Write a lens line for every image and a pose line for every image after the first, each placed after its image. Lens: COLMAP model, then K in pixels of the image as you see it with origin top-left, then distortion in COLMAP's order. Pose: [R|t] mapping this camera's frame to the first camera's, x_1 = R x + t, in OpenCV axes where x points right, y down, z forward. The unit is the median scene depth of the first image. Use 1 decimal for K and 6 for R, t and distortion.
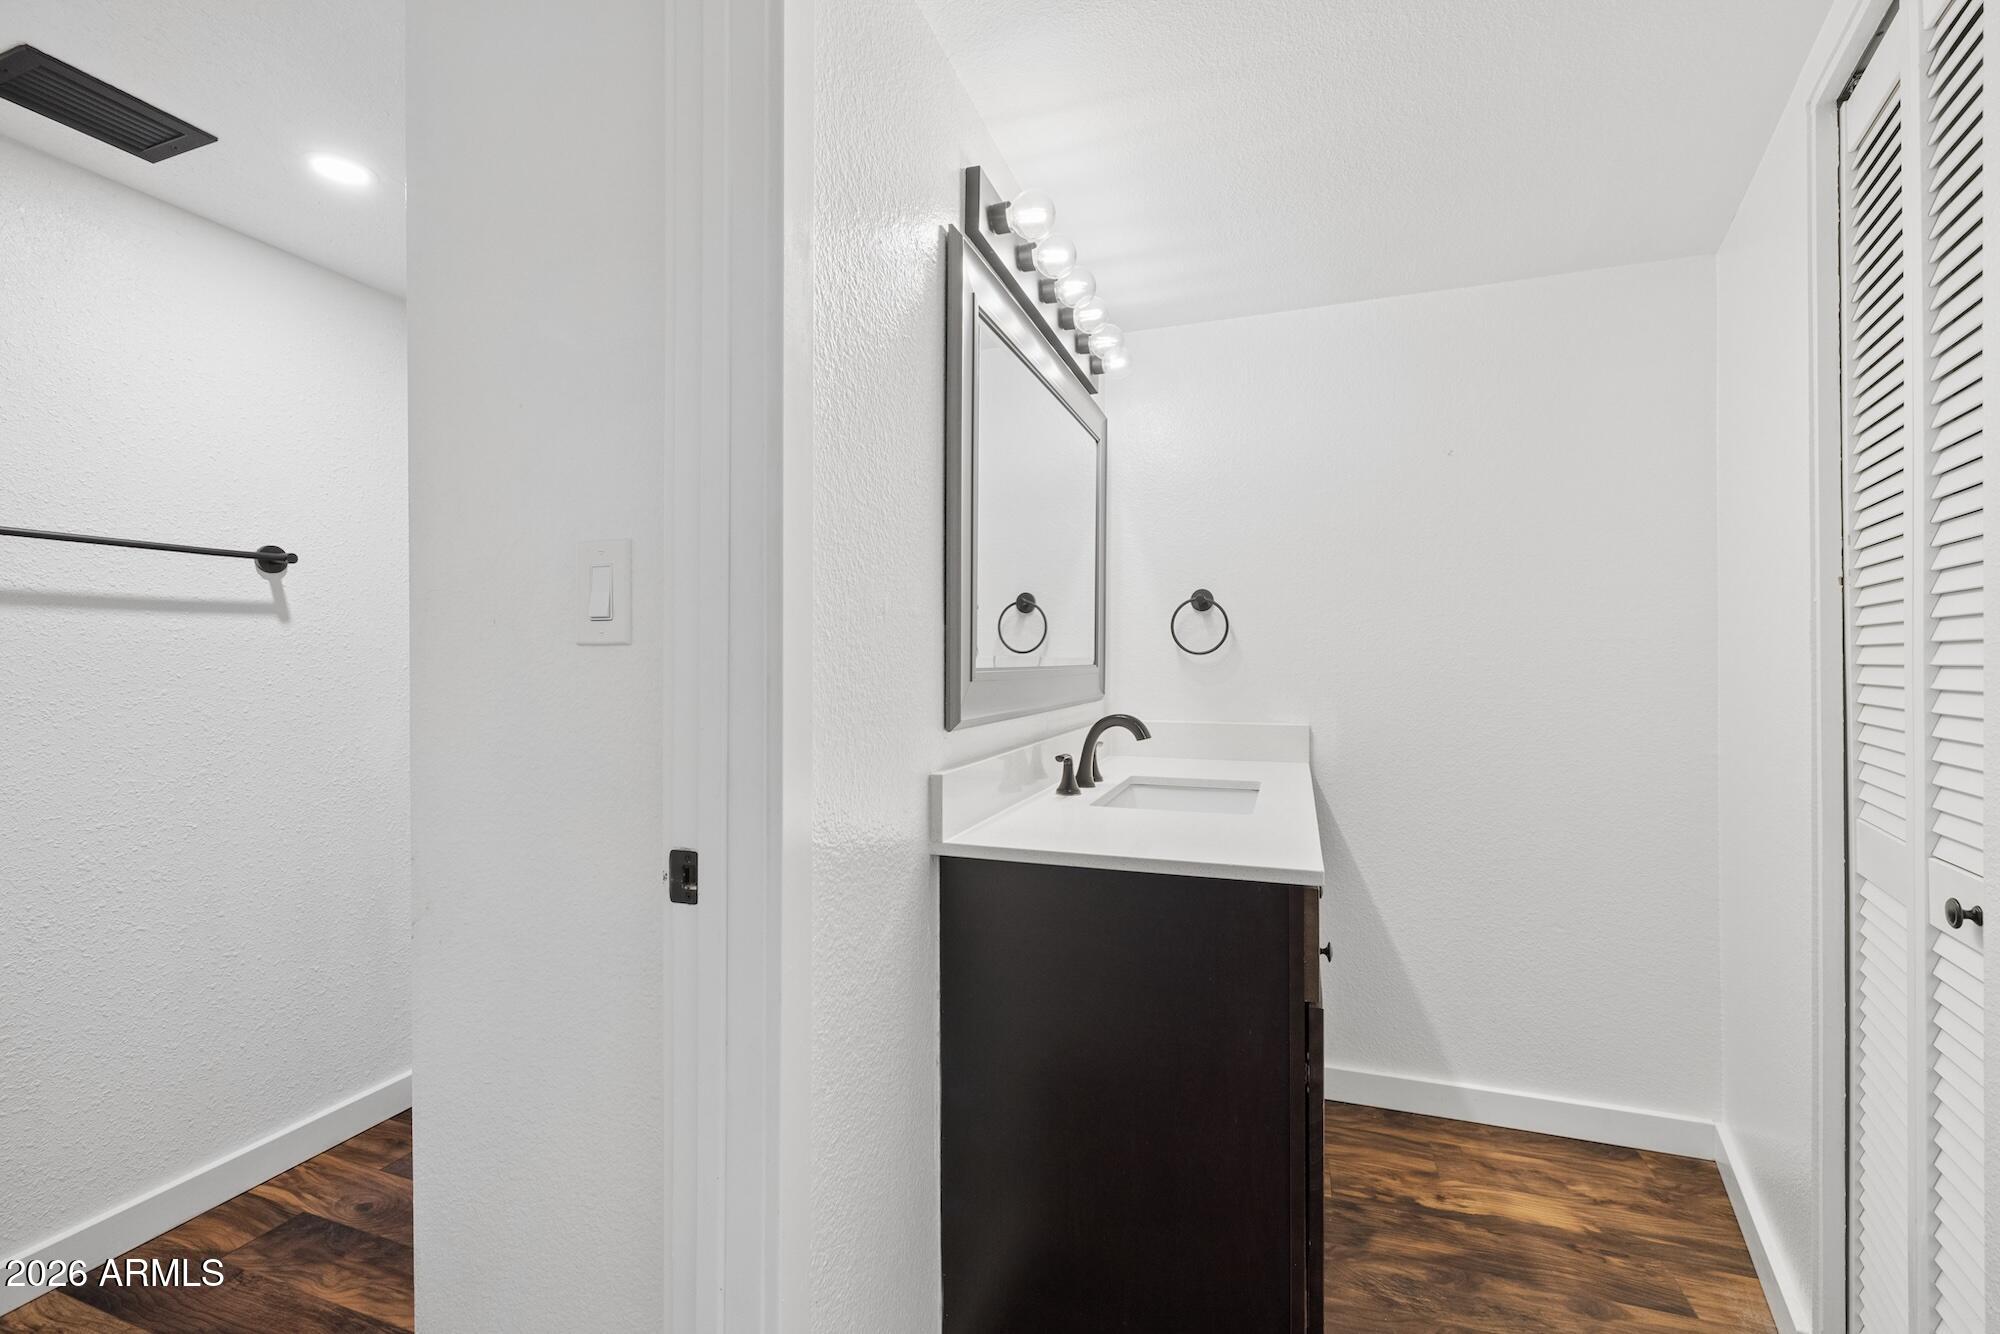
lens RADIAL K [[845.2, 0, 992.3], [0, 845.2, 667.9], [0, 0, 1]] dist [0.000546, 0.000139]
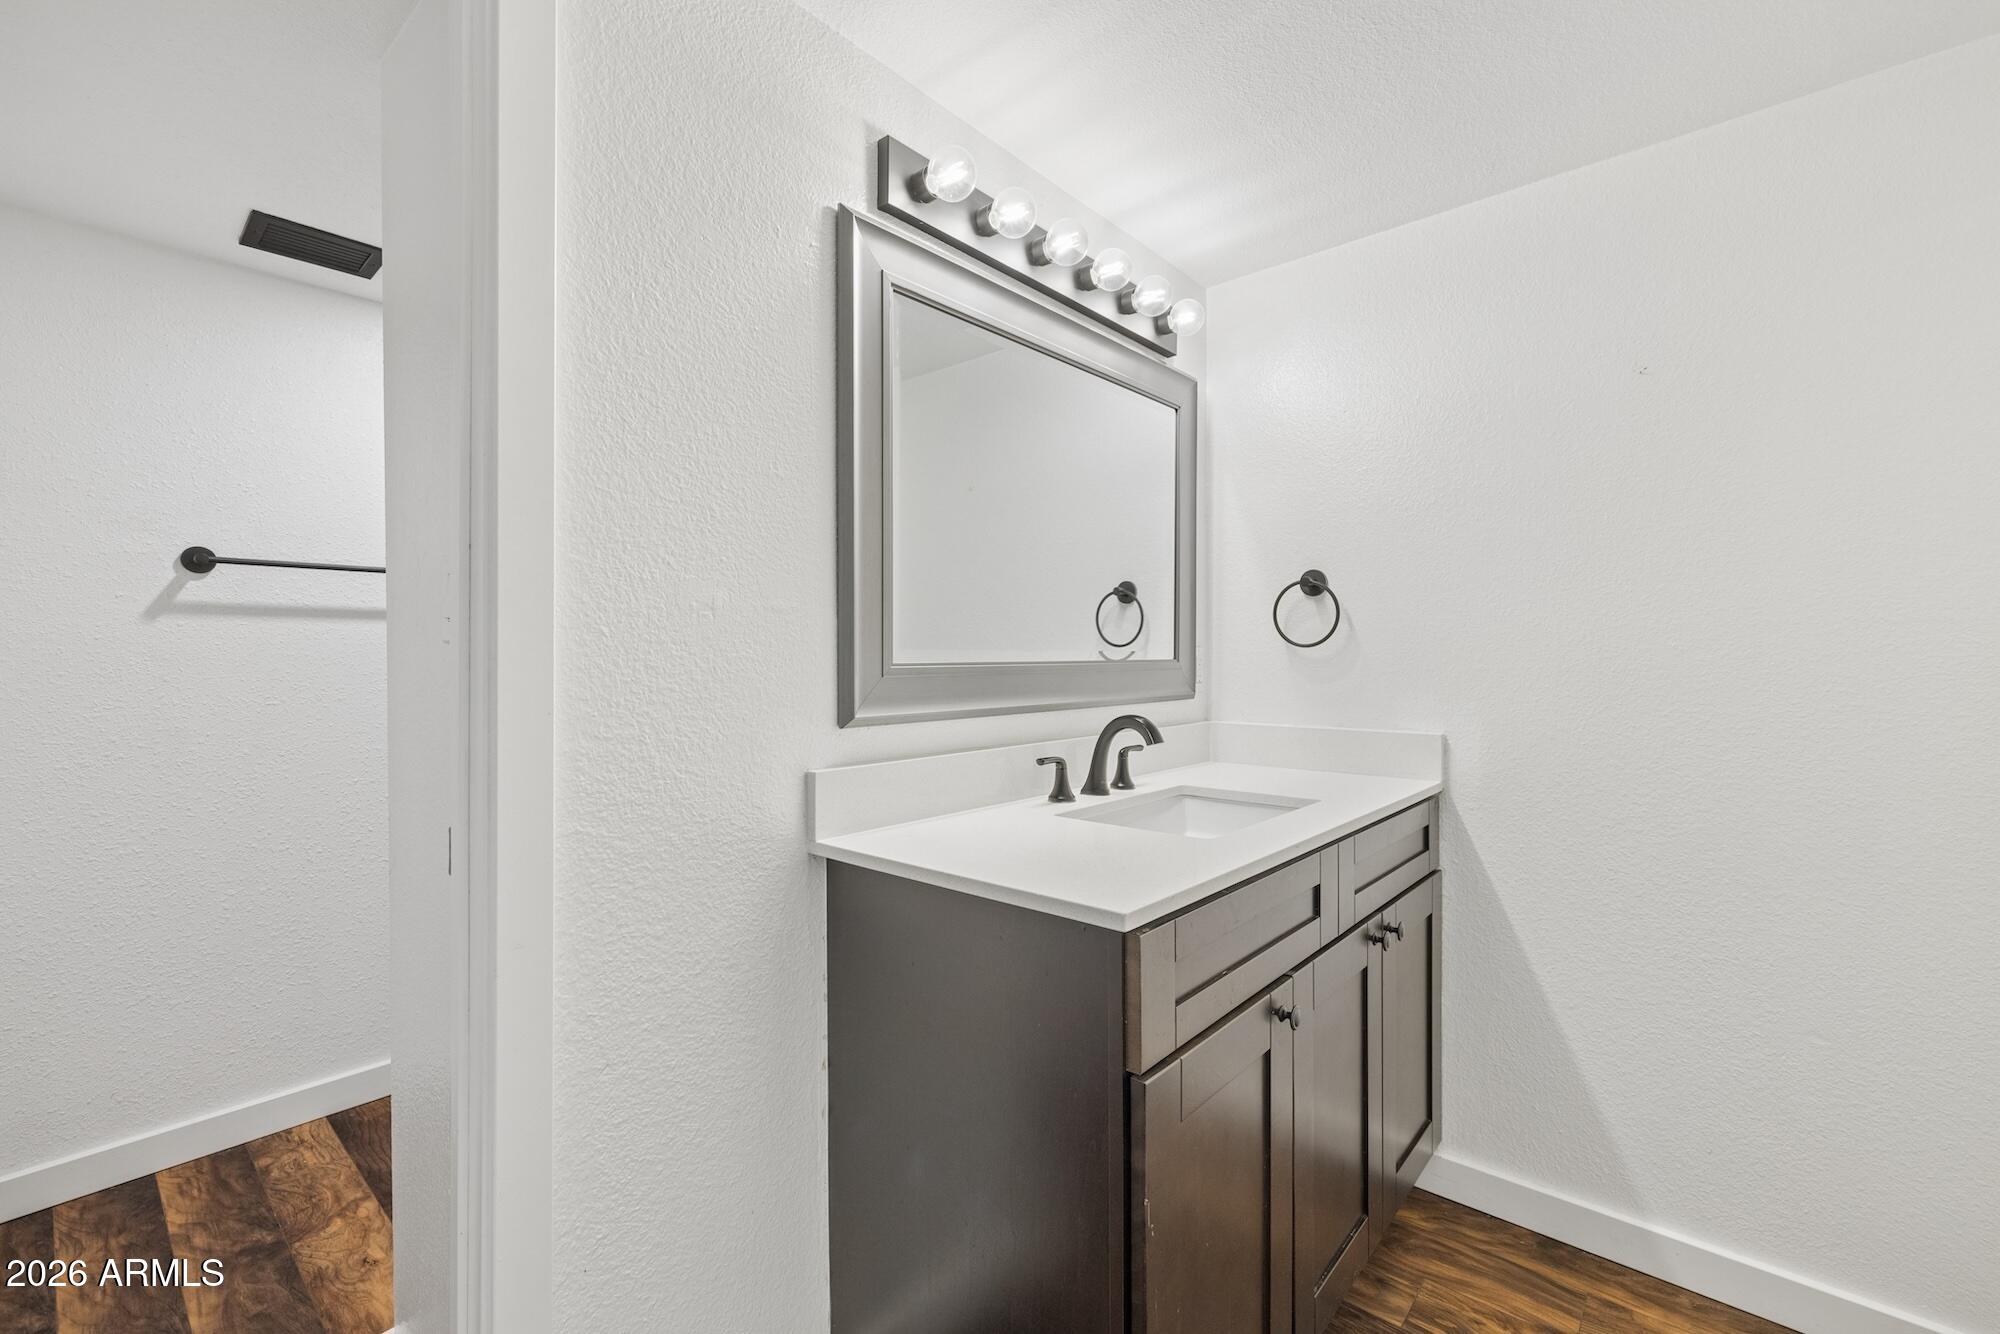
lens RADIAL K [[845.2, 0, 992.3], [0, 845.2, 667.9], [0, 0, 1]] dist [0.000546, 0.000139]
pose [[0.926829, 0.002481, -0.375475, 0.348647], [-0.000195, 0.999981, 0.006128, -0.000222], [0.375483, -0.005607, 0.926812, 0.121756]]
